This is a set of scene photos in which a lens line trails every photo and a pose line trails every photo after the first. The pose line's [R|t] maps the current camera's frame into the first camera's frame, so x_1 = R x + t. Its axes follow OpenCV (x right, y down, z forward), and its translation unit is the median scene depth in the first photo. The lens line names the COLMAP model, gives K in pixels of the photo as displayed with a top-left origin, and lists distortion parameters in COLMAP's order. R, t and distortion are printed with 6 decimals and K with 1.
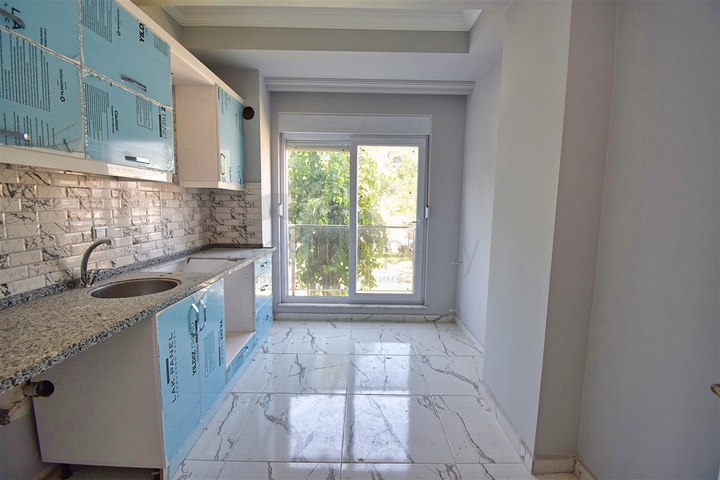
lens RADIAL K [[321.4, 0, 360.0], [0, 321.4, 240.0], [0, 0, 1]] dist [0.028286, -0.000437]
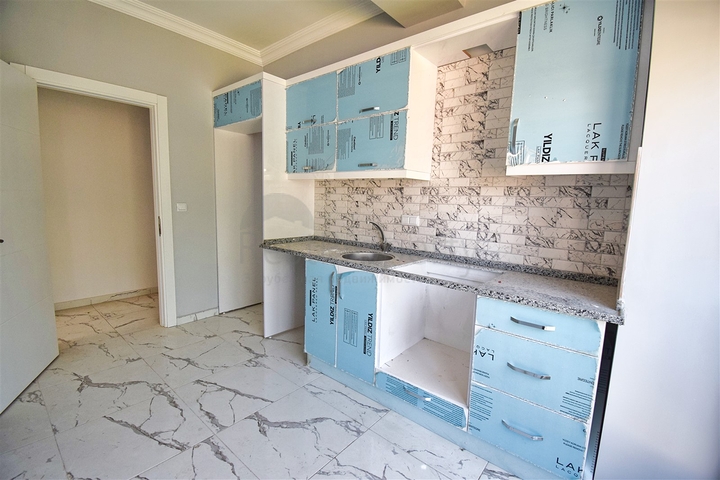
lens RADIAL K [[321.4, 0, 360.0], [0, 321.4, 240.0], [0, 0, 1]] dist [0.028286, -0.000437]
pose [[-0.636236, 0.065858, -0.768679, 0.369526], [-0.125645, 0.974203, 0.187463, -0.166838], [0.761195, 0.215851, -0.611548, 1.677117]]
